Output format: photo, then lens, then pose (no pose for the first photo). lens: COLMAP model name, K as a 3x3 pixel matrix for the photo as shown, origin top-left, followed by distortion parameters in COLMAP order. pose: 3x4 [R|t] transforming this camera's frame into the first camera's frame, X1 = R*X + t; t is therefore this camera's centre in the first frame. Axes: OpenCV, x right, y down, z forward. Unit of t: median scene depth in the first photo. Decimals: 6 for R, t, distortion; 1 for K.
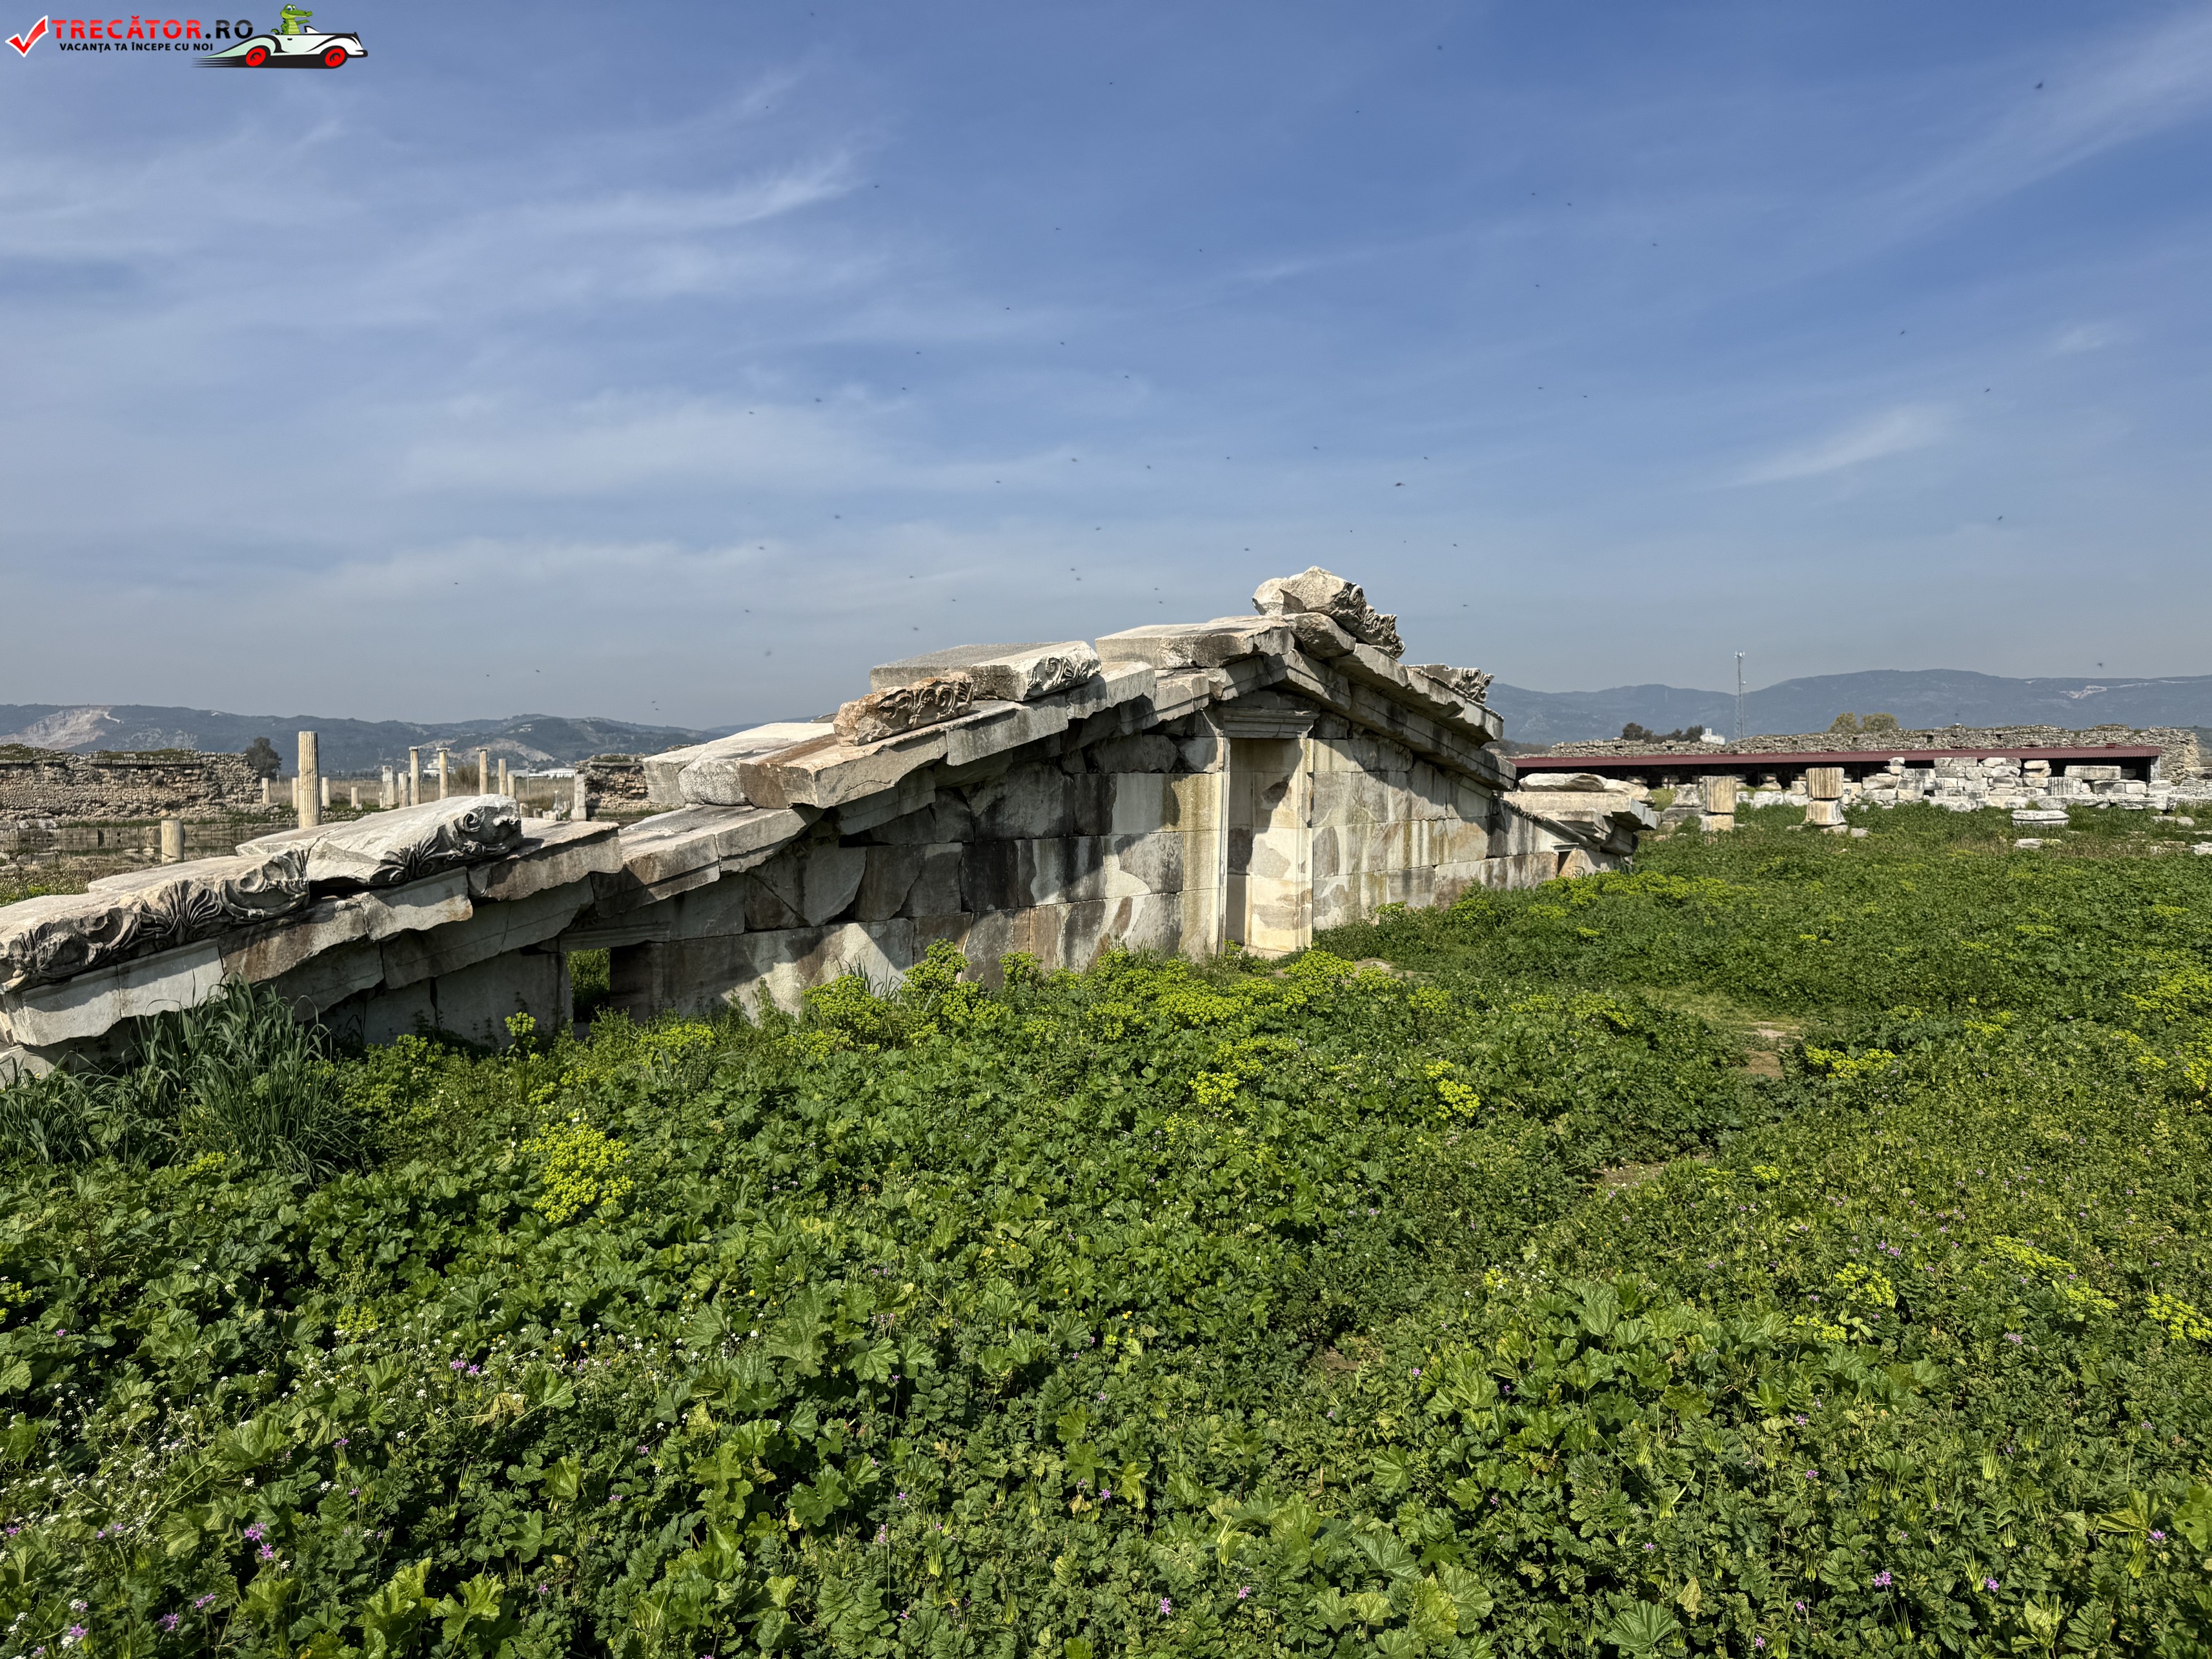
lens RADIAL K [[1580.8, 0, 1112.1], [0, 1580.8, 835.3], [0, 0, 1]] dist [0.037373, -0.039165]
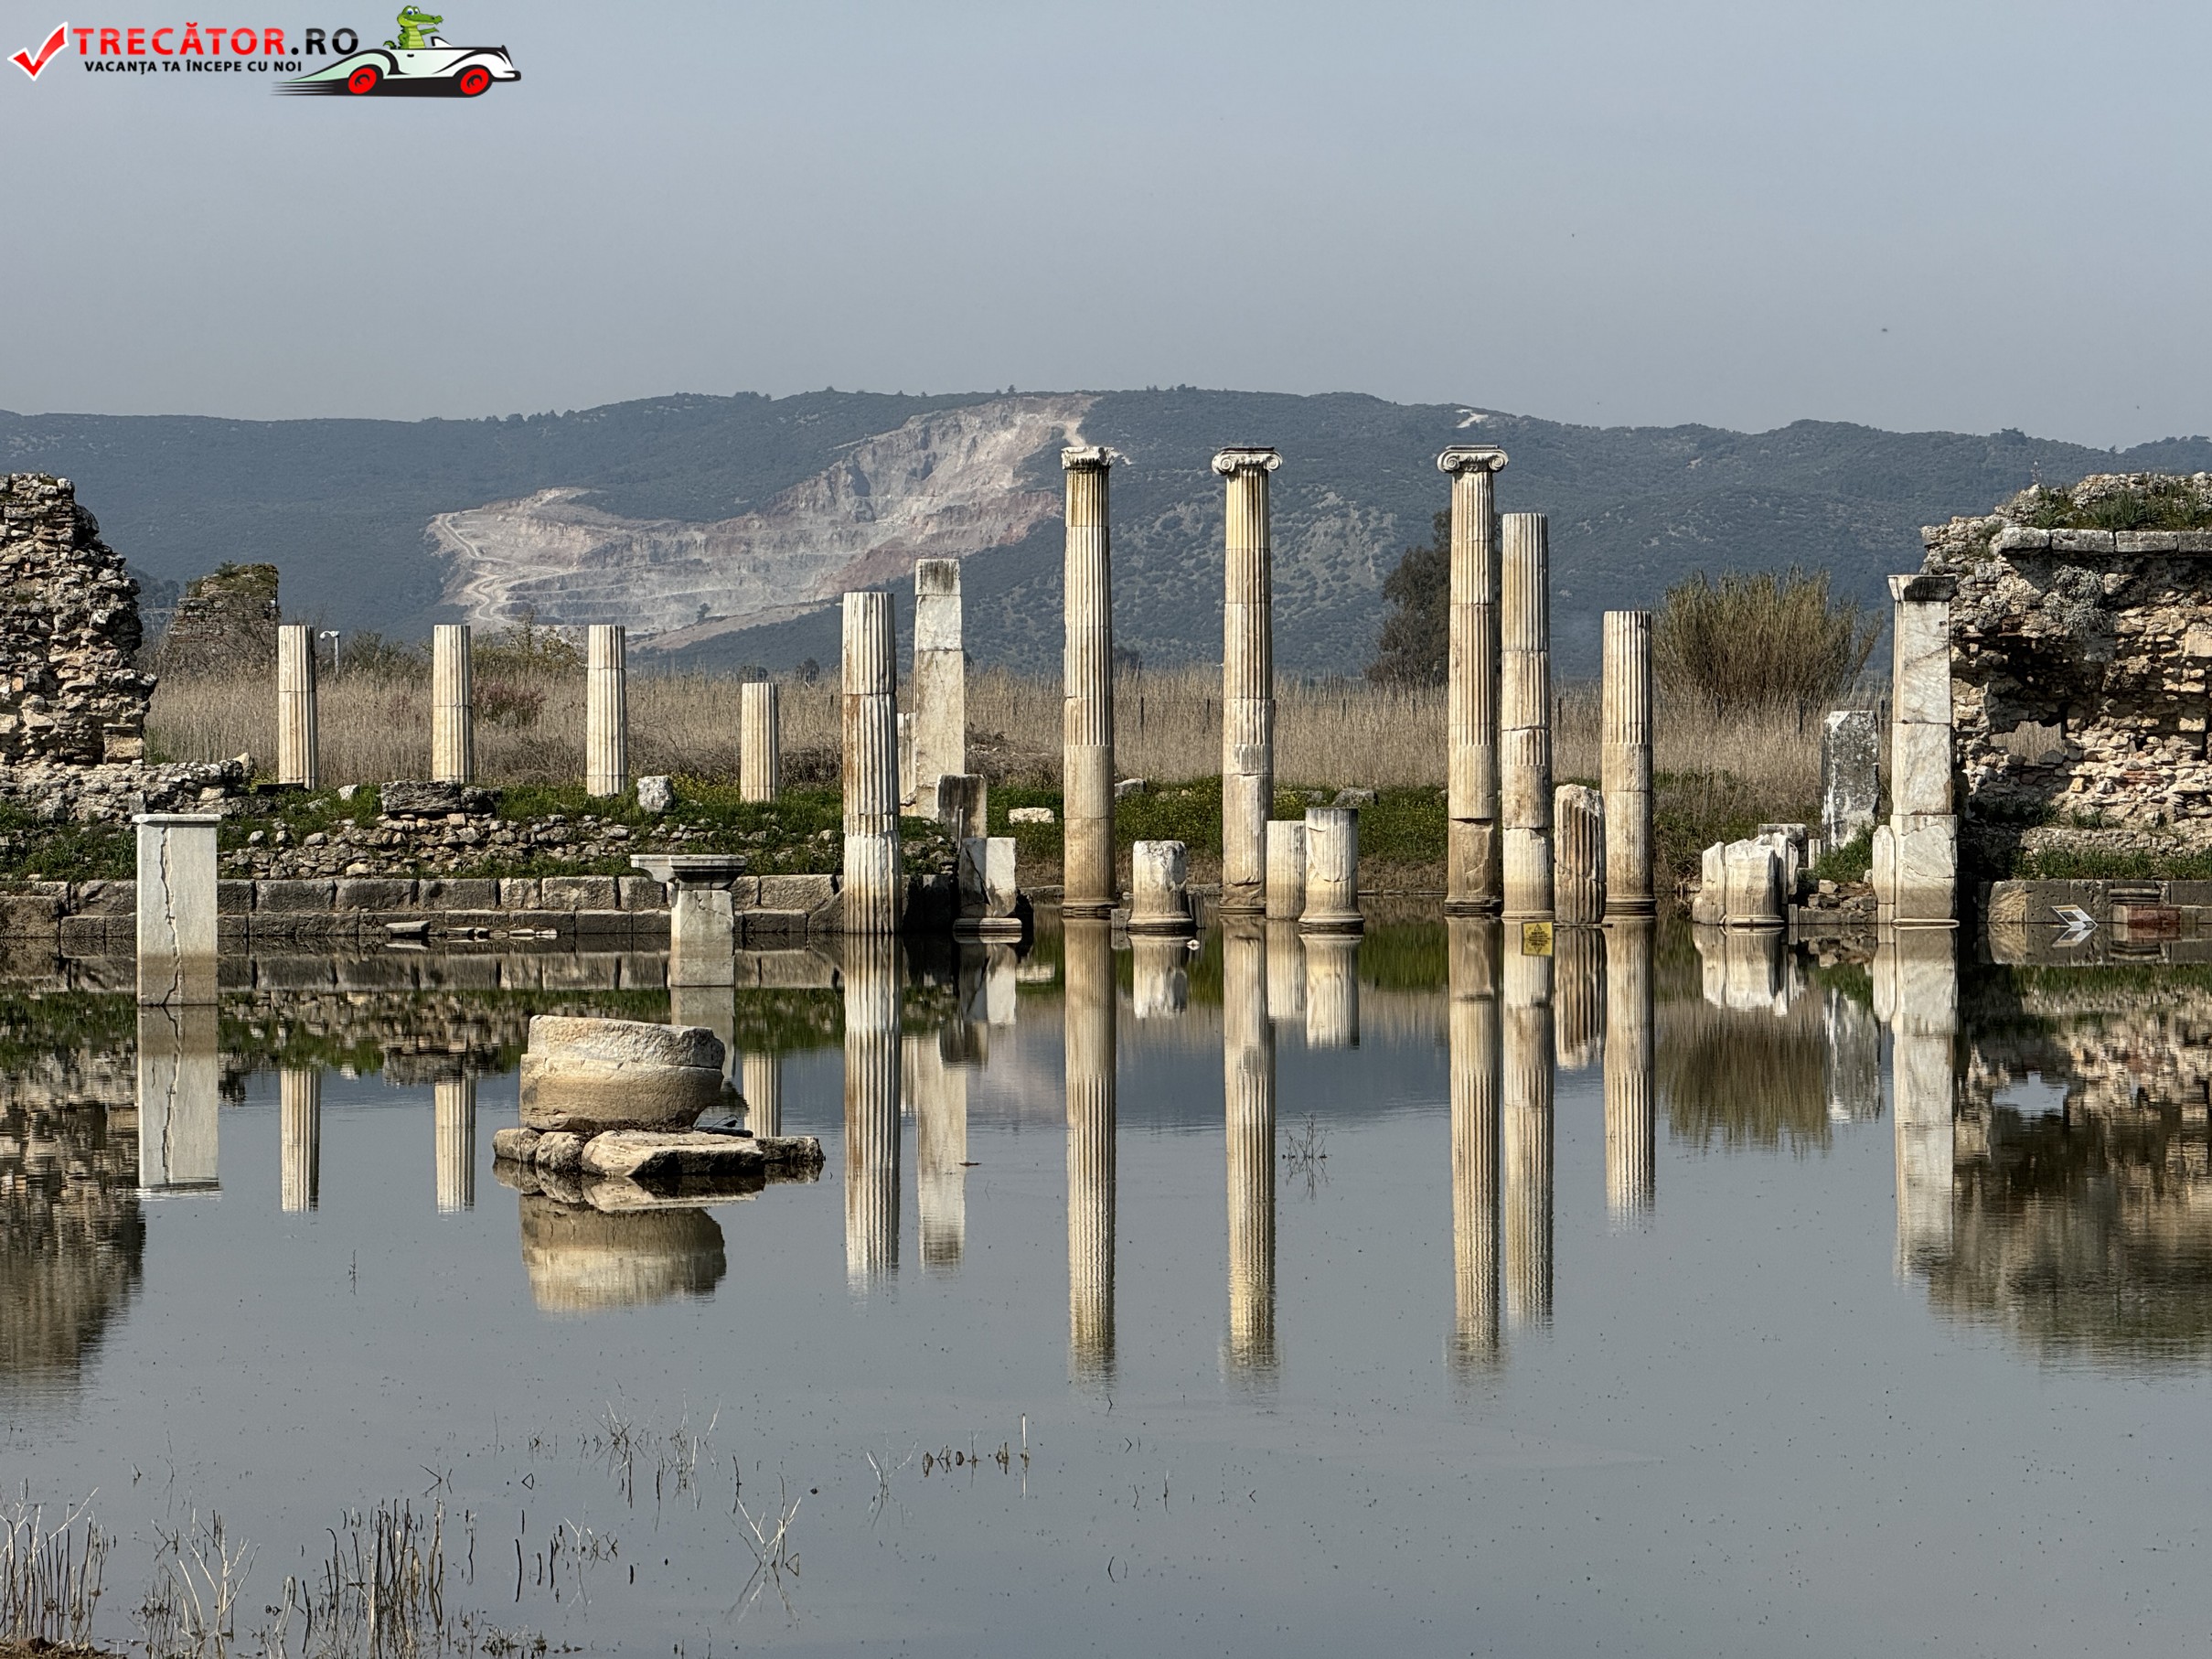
lens RADIAL K [[7891.1, 0, 1080.9], [0, 7891.1, 821.7], [0, 0, 1]] dist [0.225595, 2.219887]
pose [[0.840546, 0.013912, -0.541562, 0.112657], [-0.026351, 0.999537, -0.015221, -0.018361], [0.541099, 0.027065, 0.840523, 1.877156]]
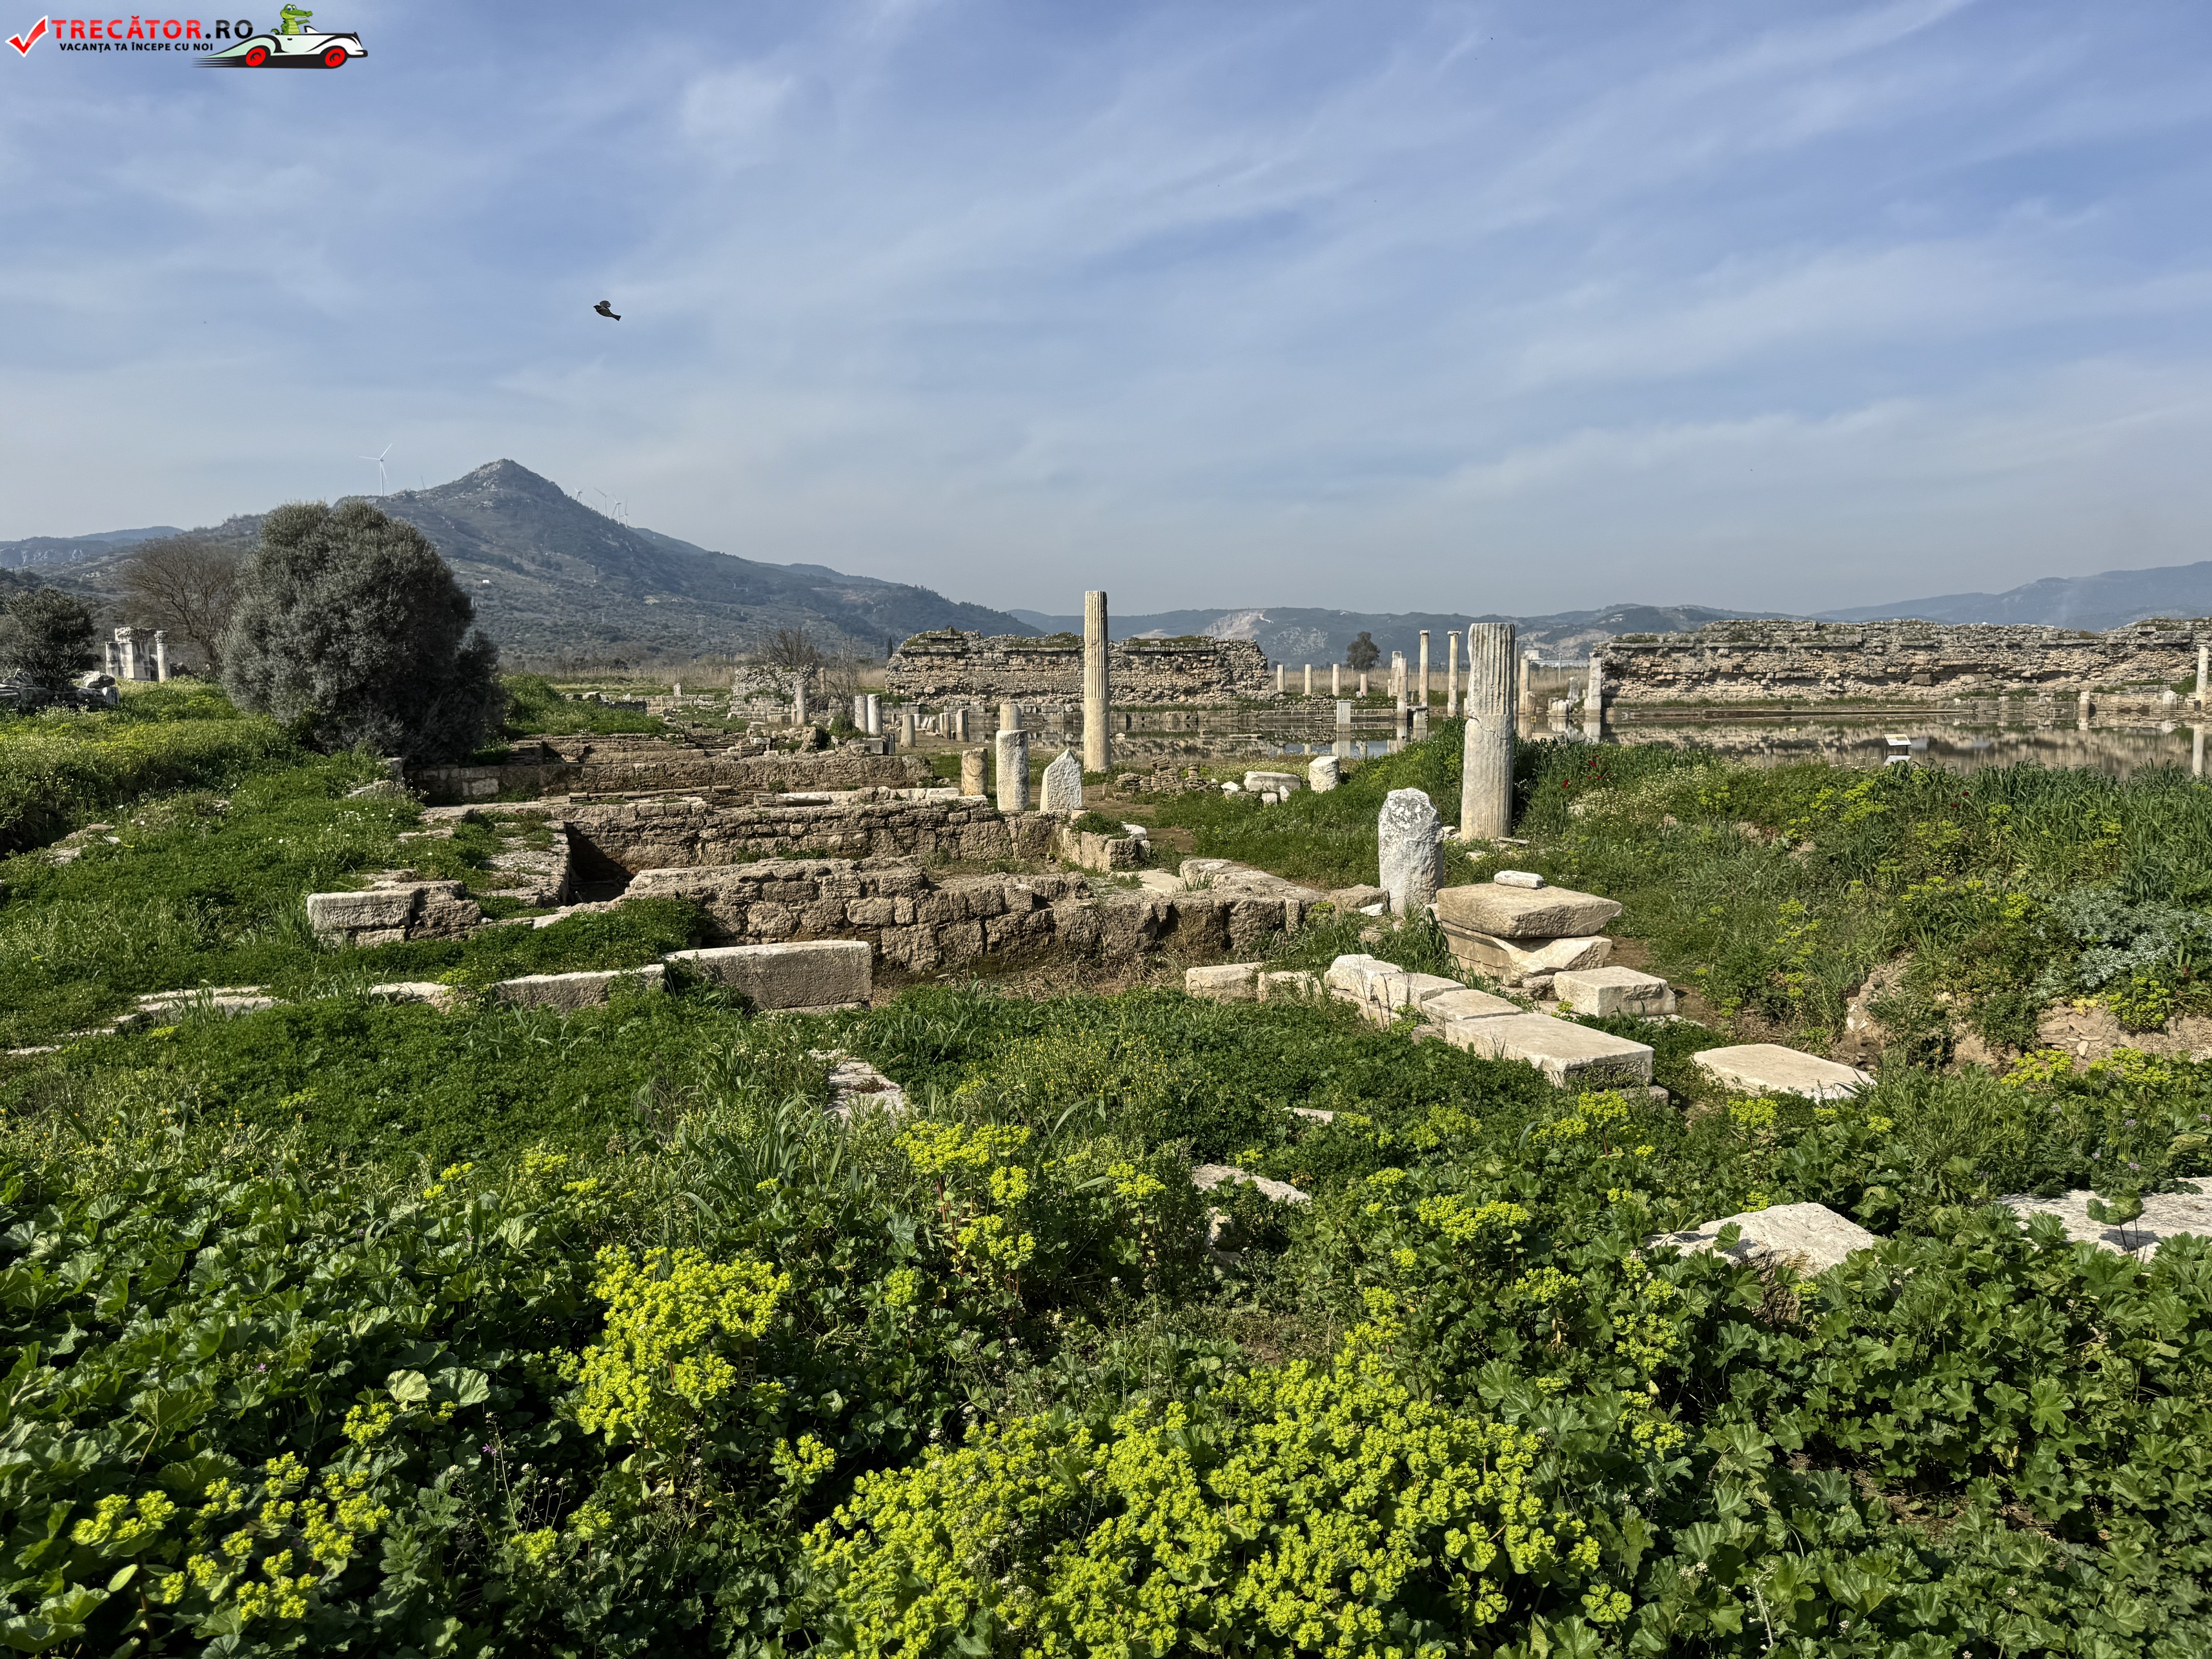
lens RADIAL K [[1575.4, 0, 1069.5], [0, 1575.4, 846.7], [0, 0, 1]] dist [0.095438, -0.164758]
pose [[0.773769, 0.070006, -0.629588, -0.033896], [-0.022386, 0.996276, 0.083267, -0.011071], [0.633072, -0.050335, 0.772454, 0.912702]]
